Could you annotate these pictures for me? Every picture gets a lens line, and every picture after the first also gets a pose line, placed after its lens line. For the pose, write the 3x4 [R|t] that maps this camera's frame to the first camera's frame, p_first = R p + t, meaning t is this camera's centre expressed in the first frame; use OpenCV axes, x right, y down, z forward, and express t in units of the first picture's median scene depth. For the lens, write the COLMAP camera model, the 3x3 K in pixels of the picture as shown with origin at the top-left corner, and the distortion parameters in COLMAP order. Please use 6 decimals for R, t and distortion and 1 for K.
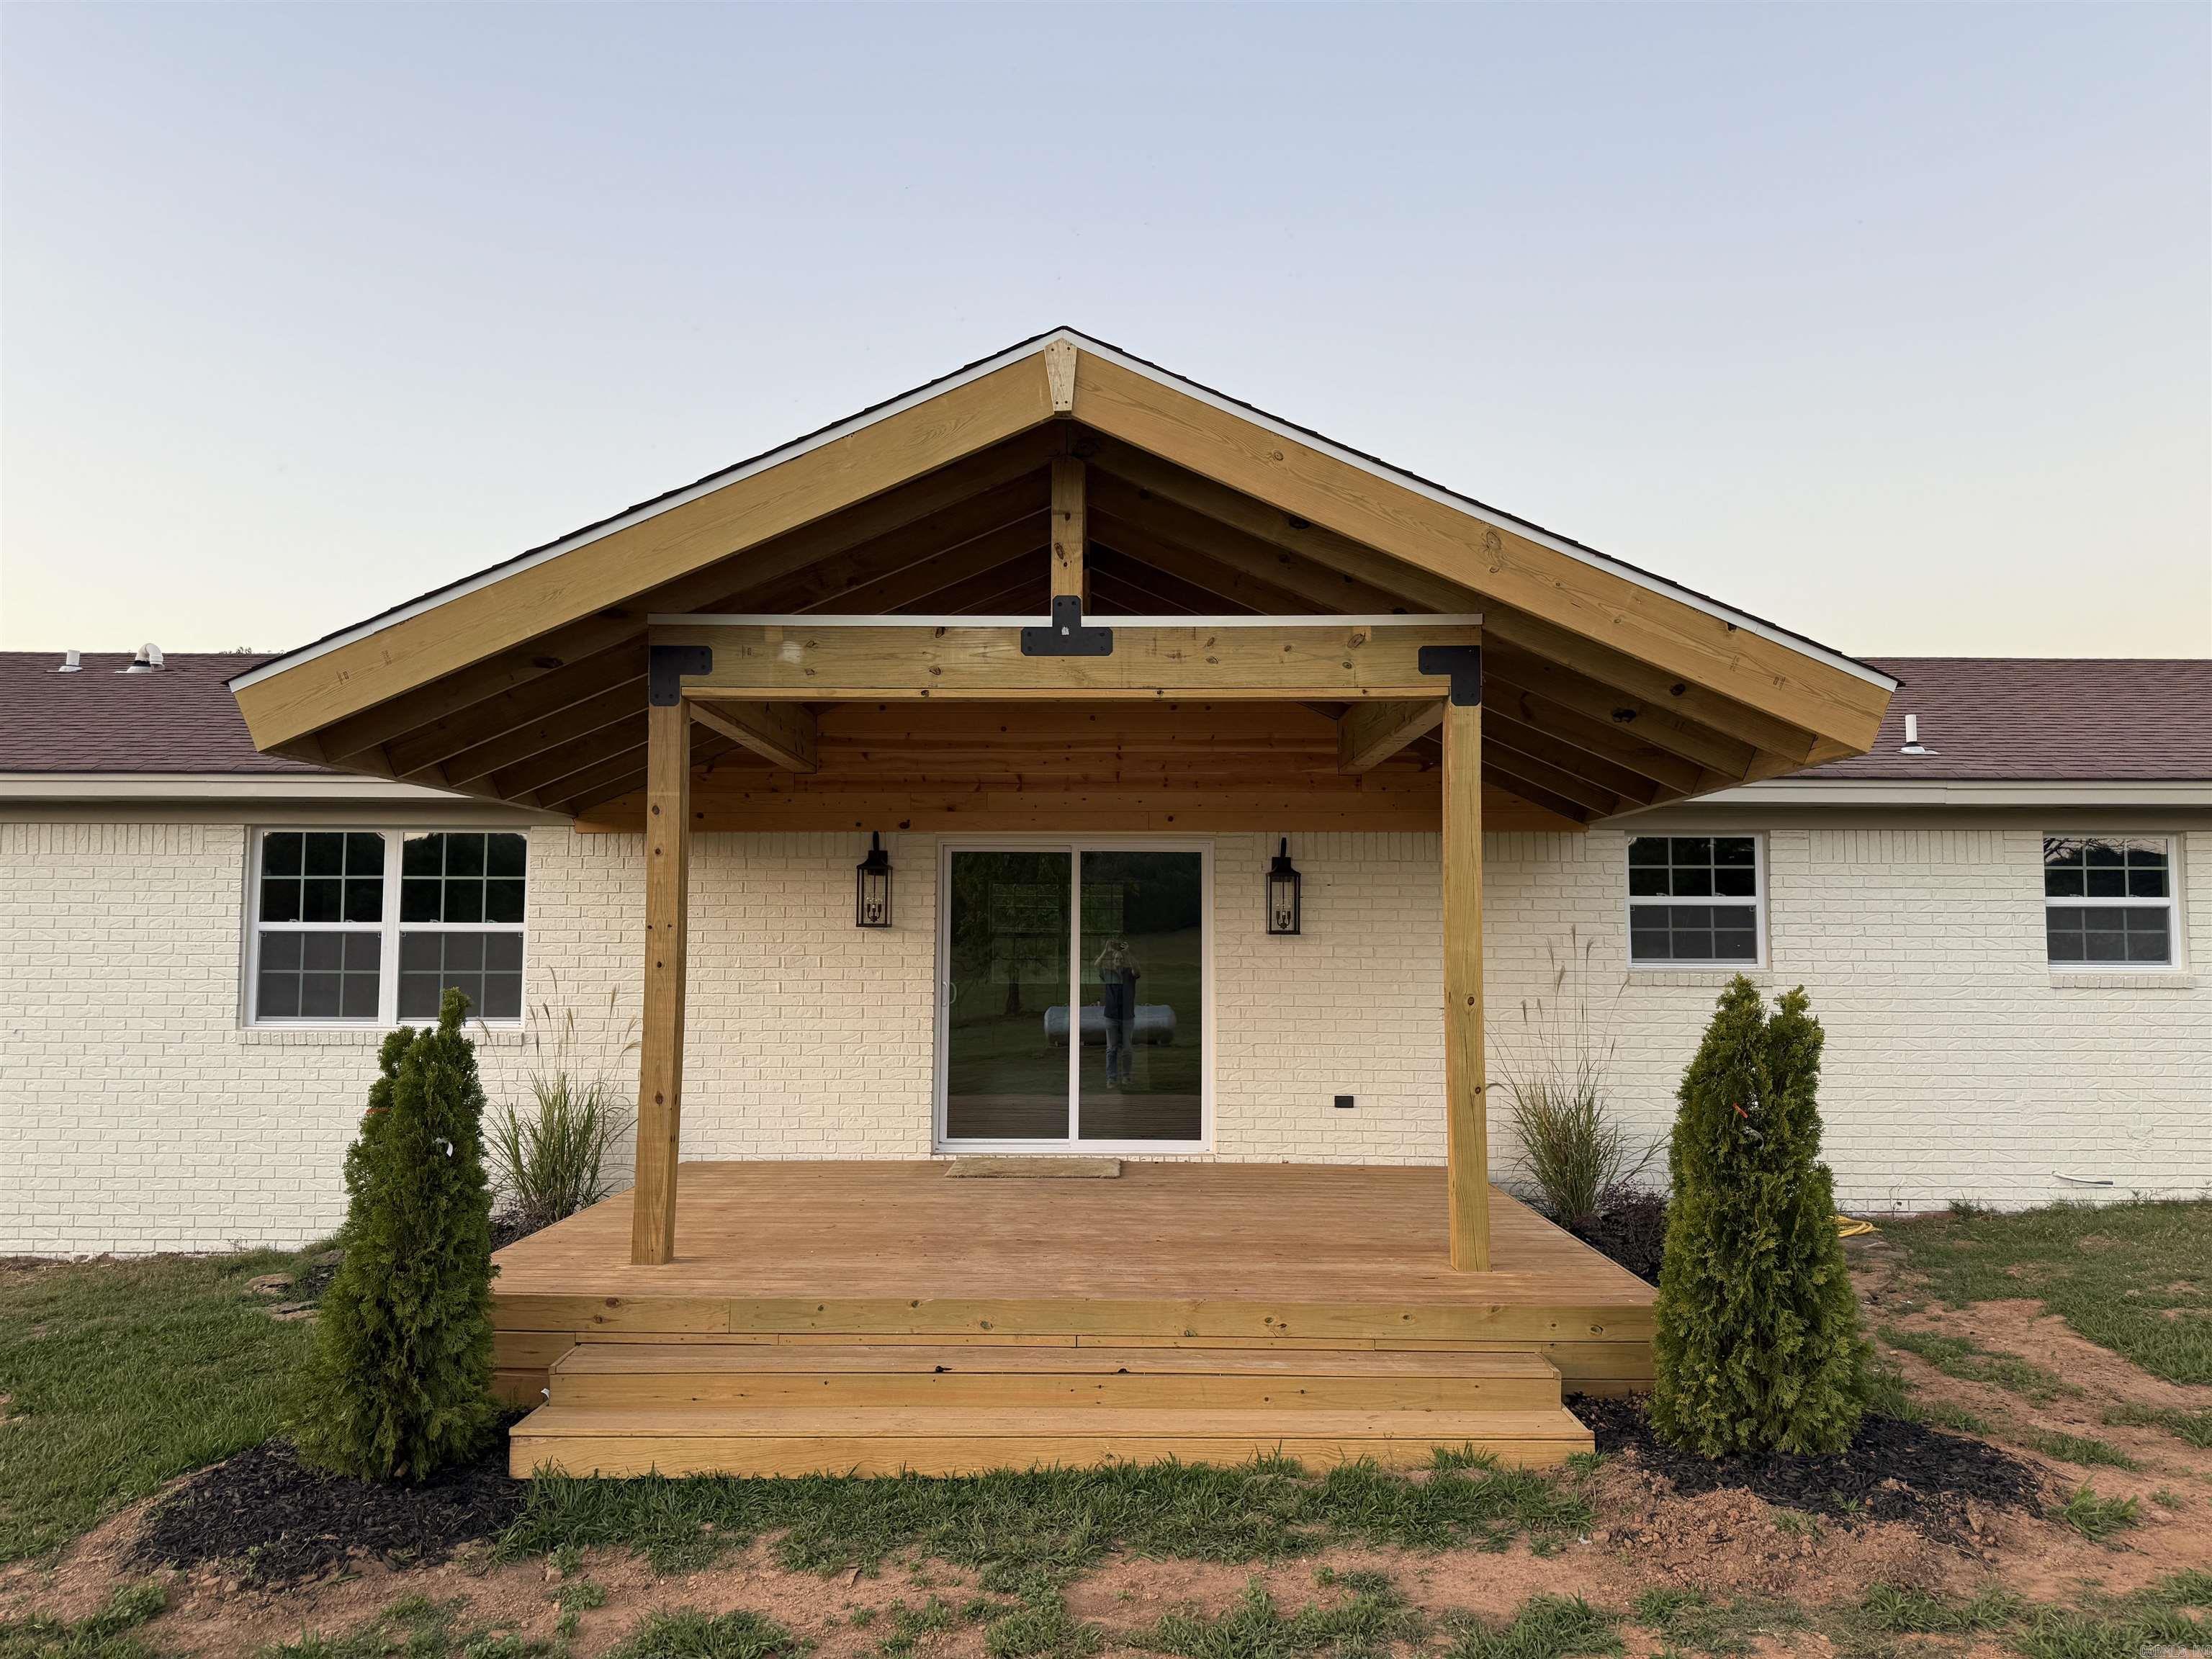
lens RADIAL K [[1525.4, 0, 1108.2], [0, 1525.4, 844.9], [0, 0, 1]] dist [0.112268, -0.168332]
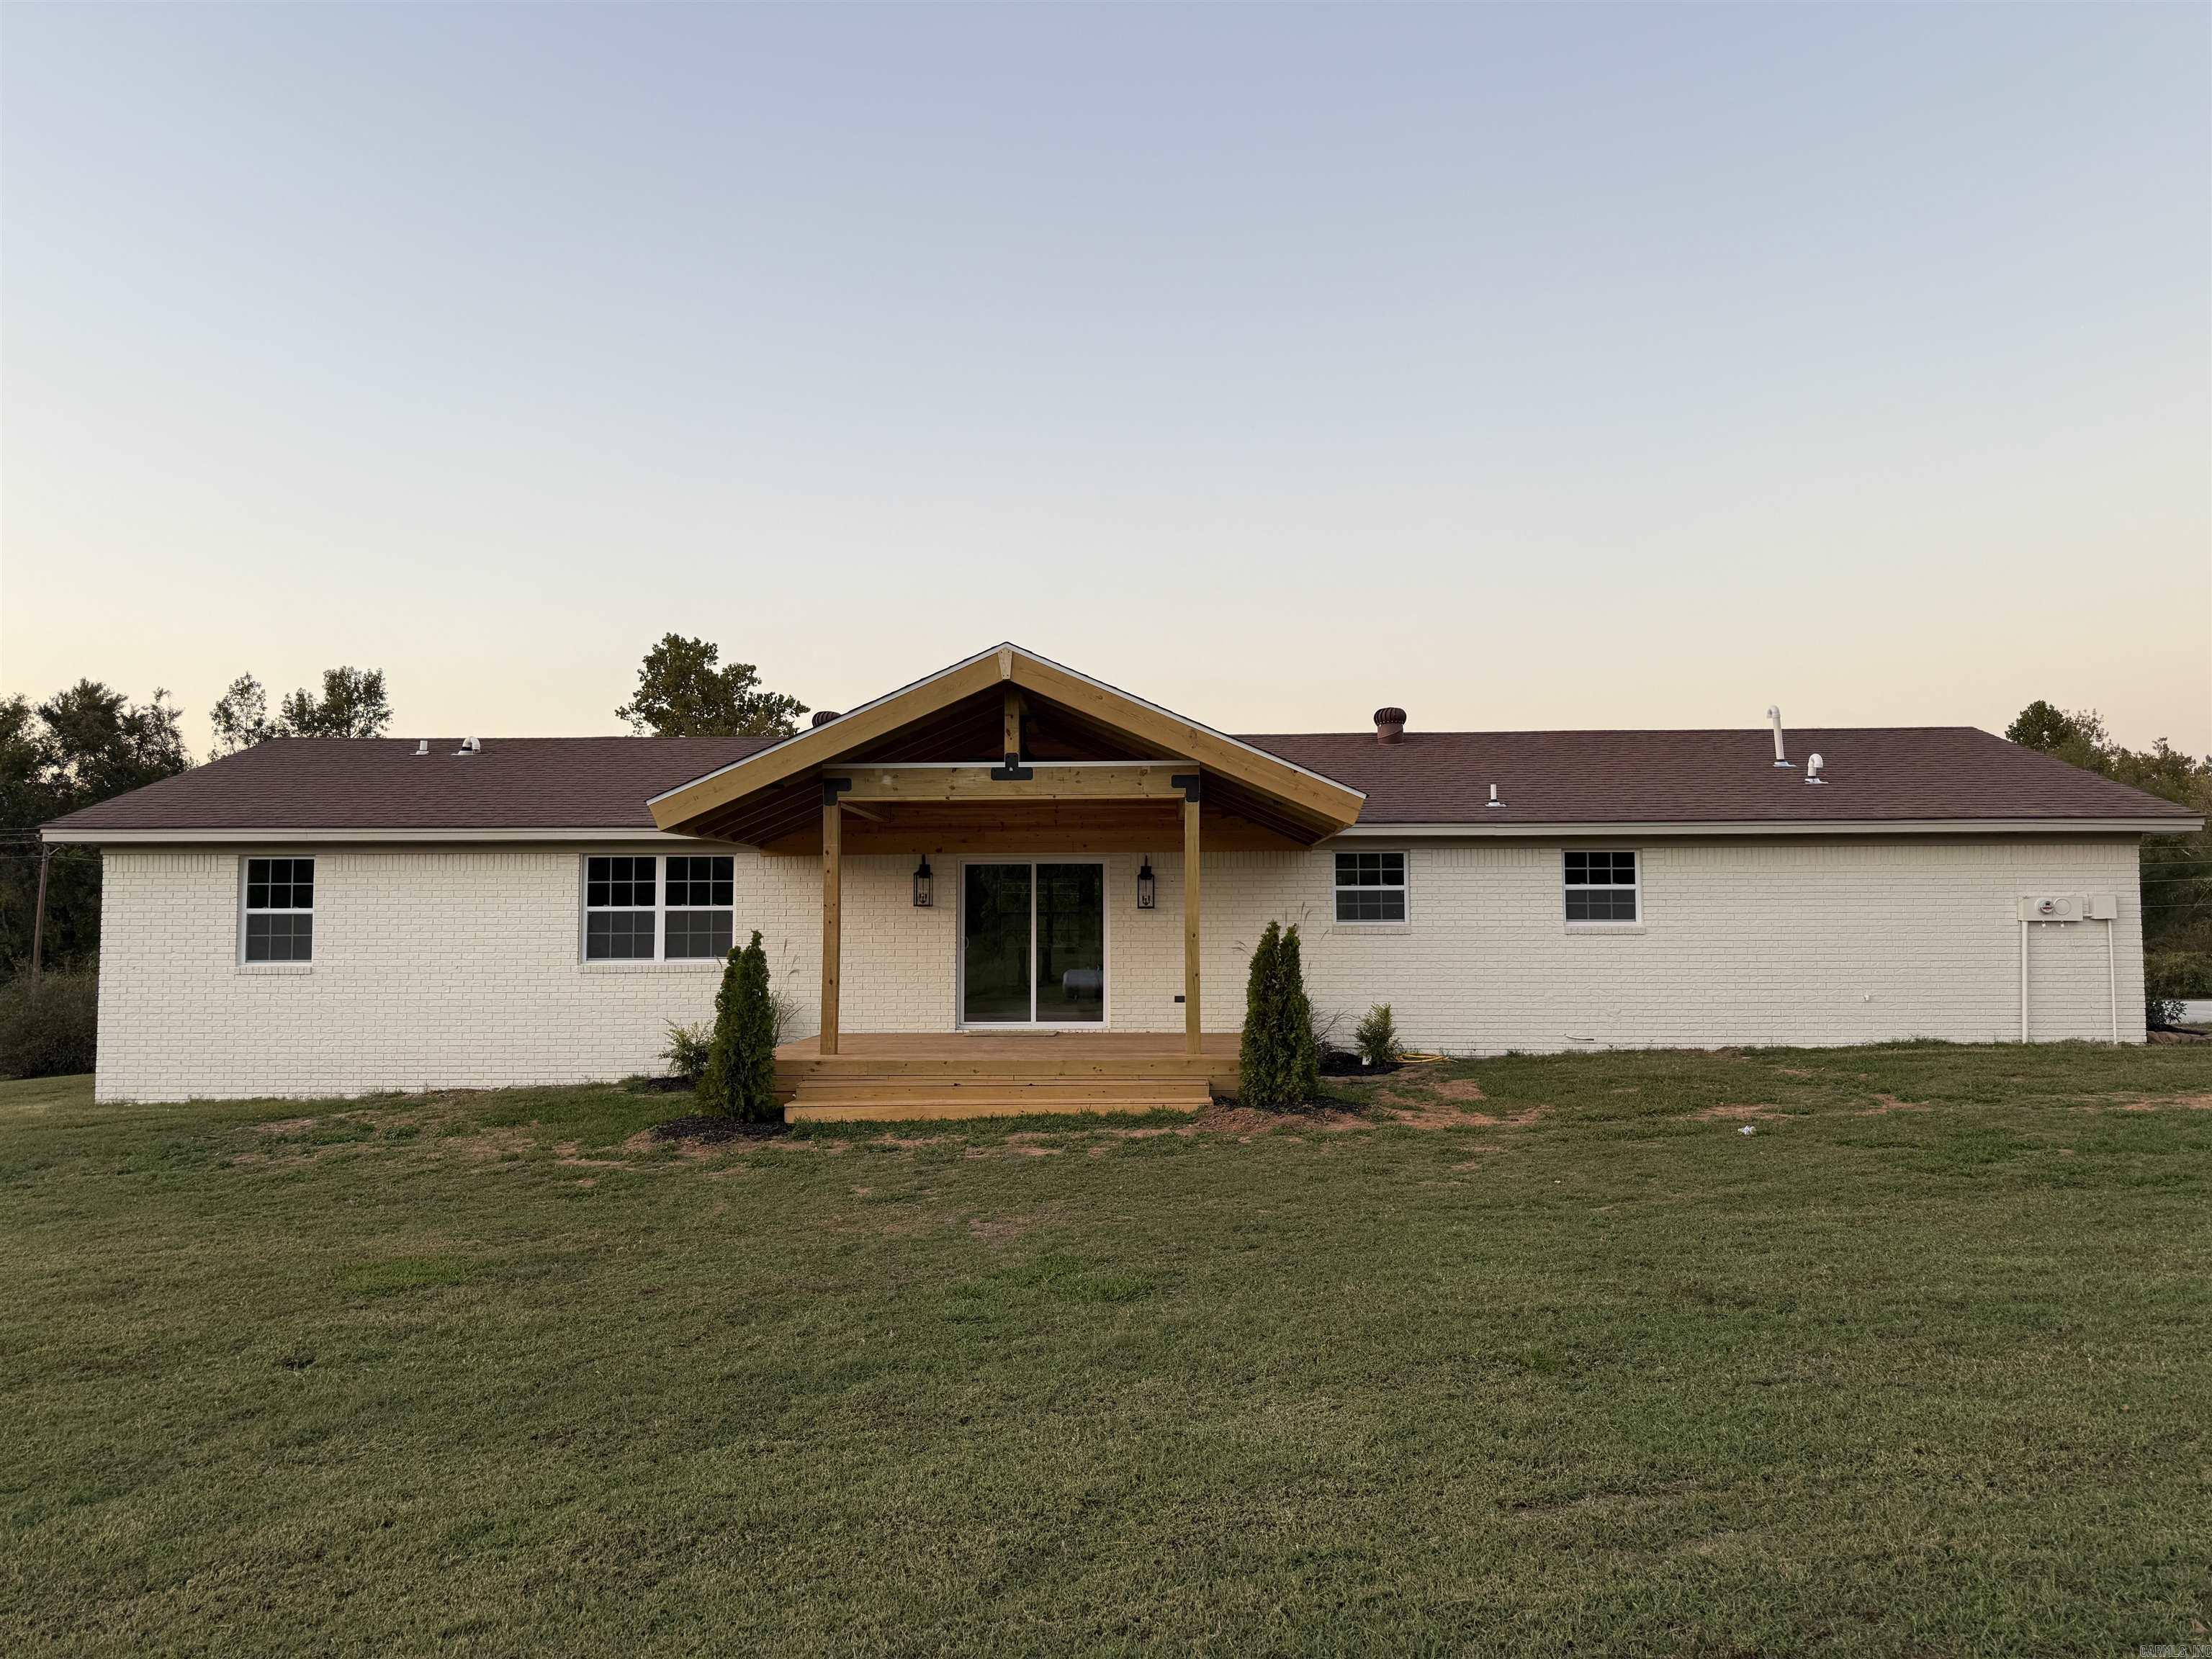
lens RADIAL K [[1525.4, 0, 1108.2], [0, 1525.4, 844.9], [0, 0, 1]] dist [0.112268, -0.168332]
pose [[0.999676, -0.009026, -0.023808, 0.114926], [0.009233, 0.999921, 0.008562, -0.034391], [0.023729, -0.008779, 0.999680, -0.840202]]
